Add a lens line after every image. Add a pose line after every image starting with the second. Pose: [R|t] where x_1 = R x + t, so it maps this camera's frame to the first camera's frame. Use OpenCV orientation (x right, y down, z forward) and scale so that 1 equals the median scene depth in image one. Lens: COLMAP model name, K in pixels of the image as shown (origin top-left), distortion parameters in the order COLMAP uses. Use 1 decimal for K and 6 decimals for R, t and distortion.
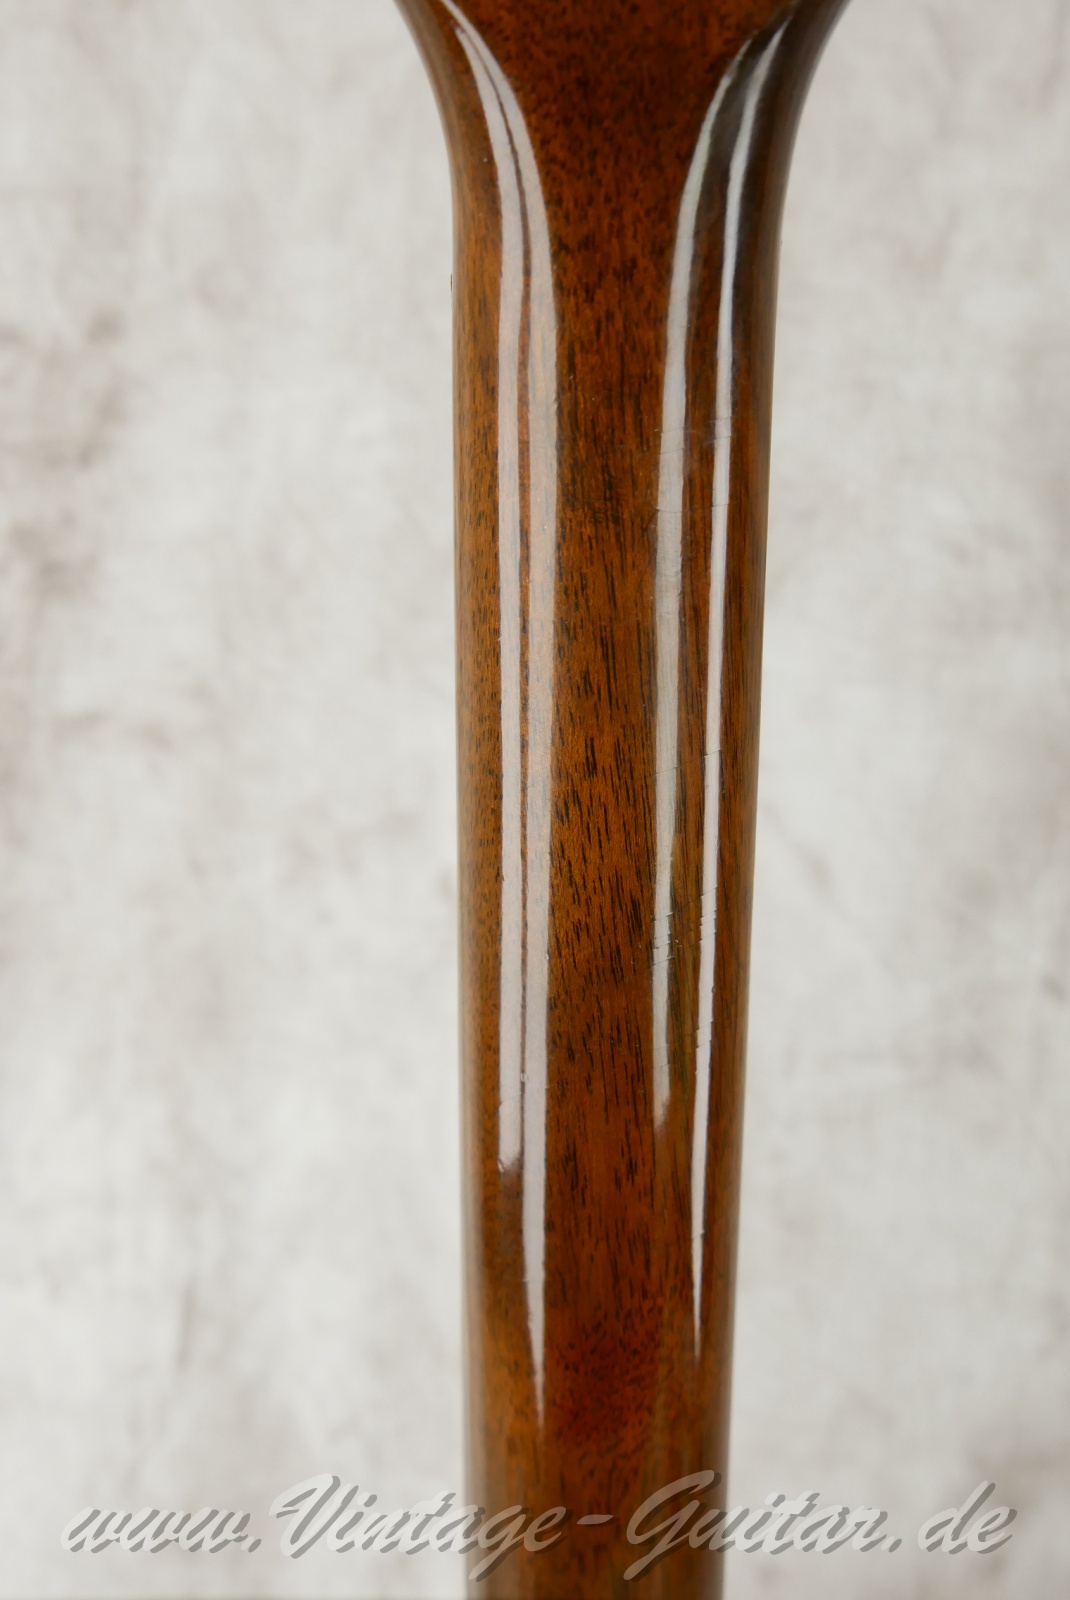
lens RADIAL K [[1528.9, 0, 524.9], [0, 1528.9, 796.9], [0, 0, 1]] dist [-0.023551, 0.000000]
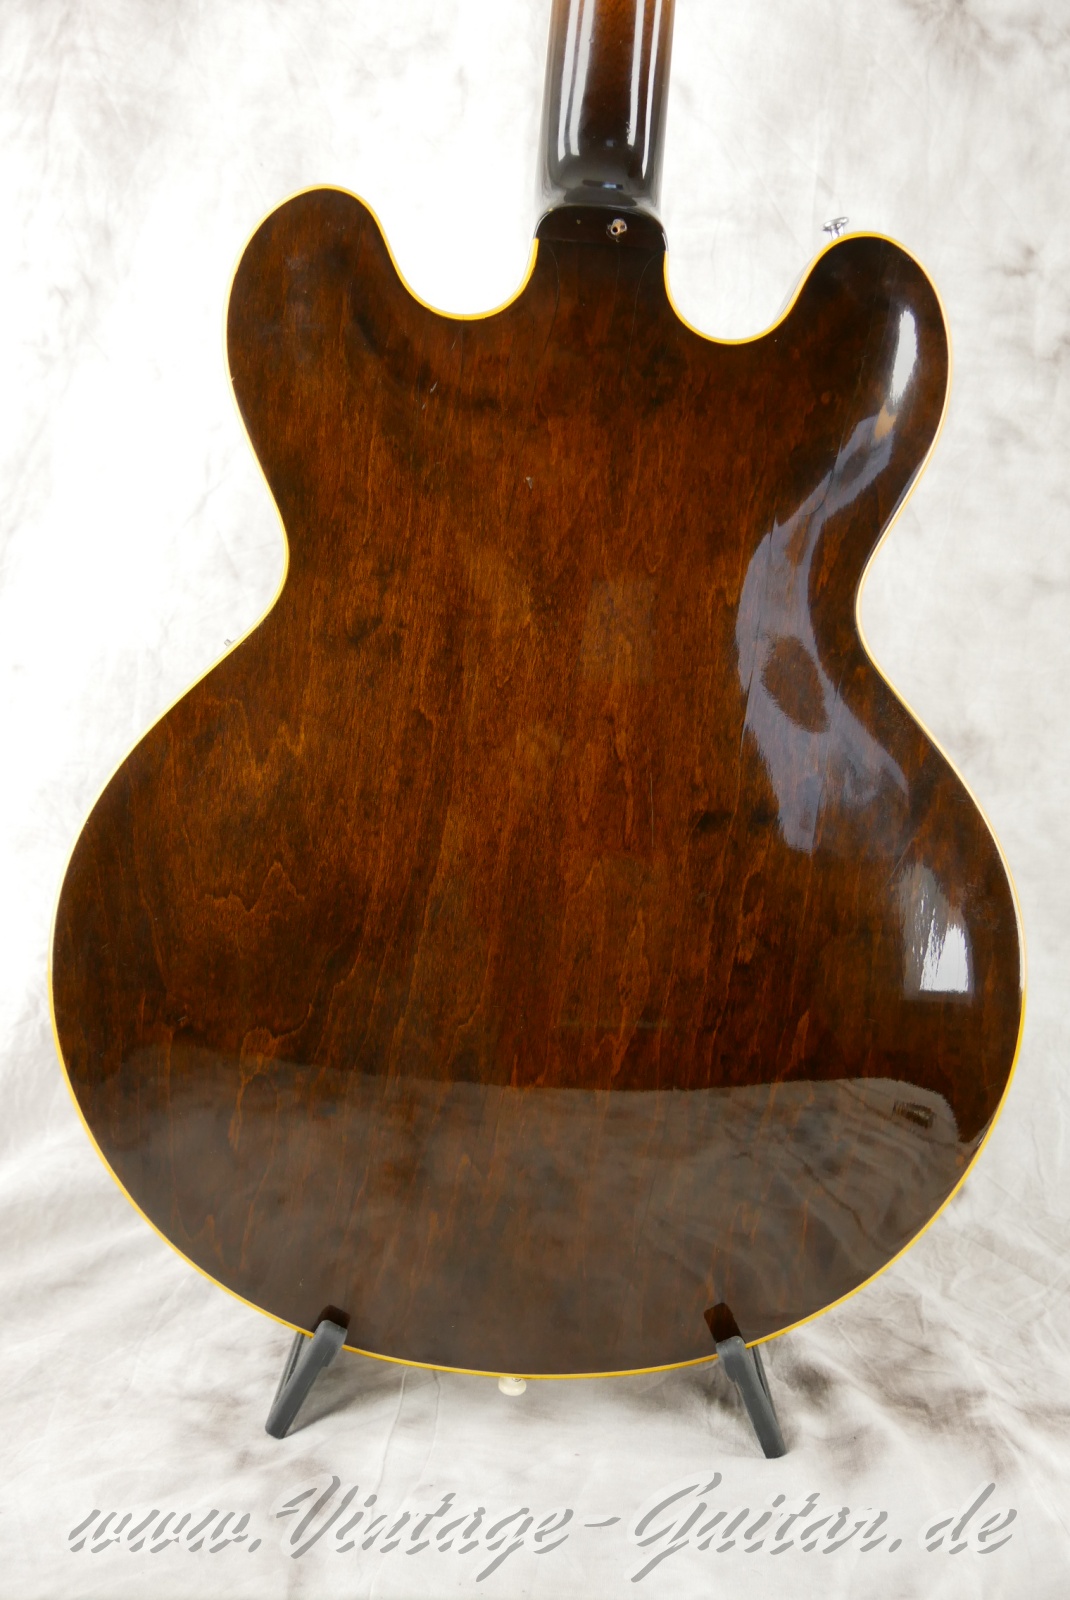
lens RADIAL K [[1528.9, 0, 539.5], [0, 1528.9, 804.5], [0, 0, 1]] dist [-0.023551, 0.000000]
pose [[0.988096, 0.058102, 0.142444, -0.159433], [-0.028148, 0.978586, -0.203903, 1.183880], [-0.151241, 0.197466, 0.968573, -0.430317]]
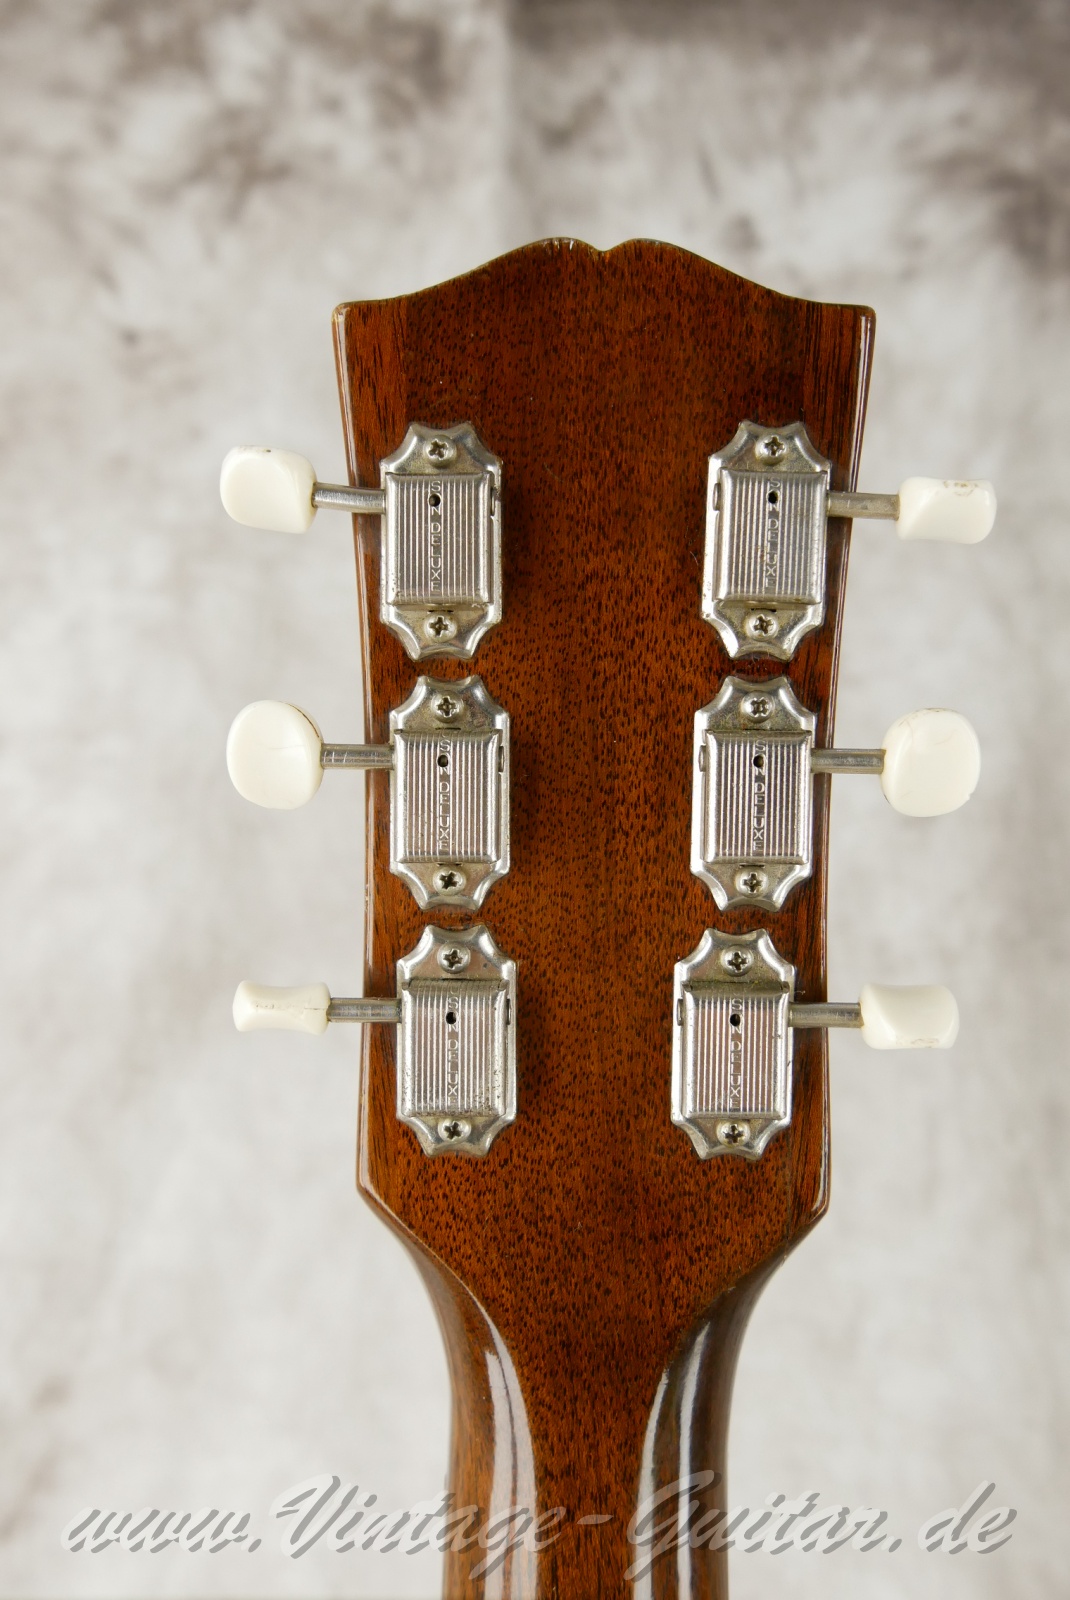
lens RADIAL K [[1528.9, 0, 551.8], [0, 1528.9, 801.8], [0, 0, 1]] dist [-0.023551, 0.000000]
pose [[0.997538, 0.035431, 0.060527, -0.018239], [0.007192, 0.806786, -0.590799, -0.024695], [-0.069765, 0.589780, 0.804545, -0.075604]]
